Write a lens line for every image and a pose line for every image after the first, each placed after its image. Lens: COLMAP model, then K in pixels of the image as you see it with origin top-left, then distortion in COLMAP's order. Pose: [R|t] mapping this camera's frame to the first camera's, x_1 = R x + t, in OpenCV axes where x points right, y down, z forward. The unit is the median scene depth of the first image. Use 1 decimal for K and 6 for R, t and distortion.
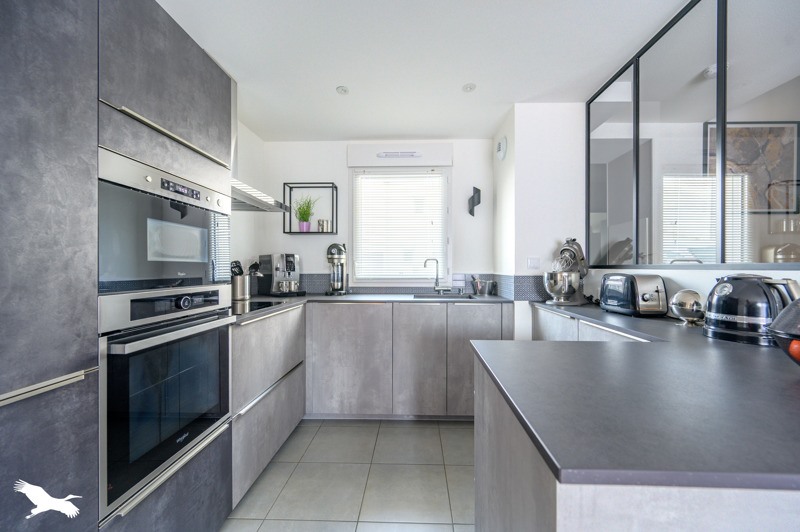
lens RADIAL K [[323.5, 0, 416.0], [0, 323.5, 267.2], [0, 0, 1]] dist [0.000837, -0.000381]
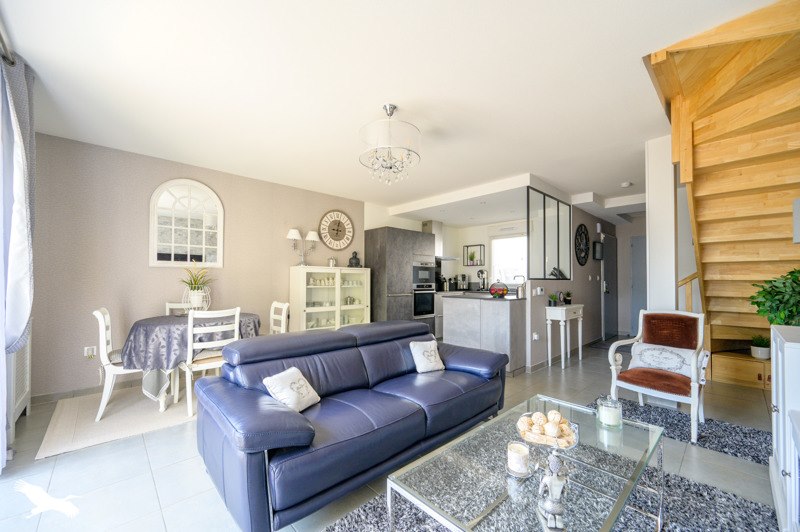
lens RADIAL K [[323.5, 0, 413.3], [0, 323.5, 271.2], [0, 0, 1]] dist [0.000837, -0.000381]
pose [[0.727671, -0.018616, -0.685674, 1.065673], [-0.000289, 0.999623, -0.027447, 0.005301], [0.685926, 0.020170, 0.727391, -1.137841]]
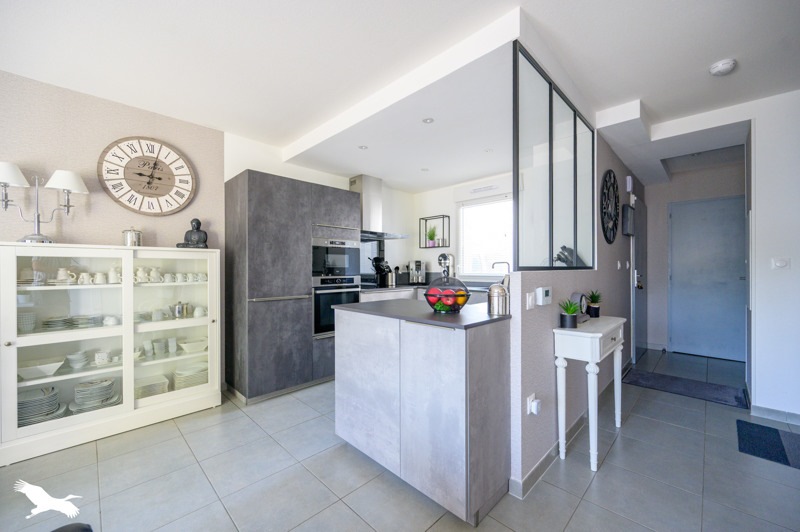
lens RADIAL K [[323.5, 0, 405.1], [0, 323.5, 266.5], [0, 0, 1]] dist [0.000837, -0.000381]
pose [[0.737142, -0.006988, -0.675701, 0.699349], [0.005726, 0.999975, -0.004095, -0.002926], [0.675713, -0.000850, 0.737164, -0.309208]]
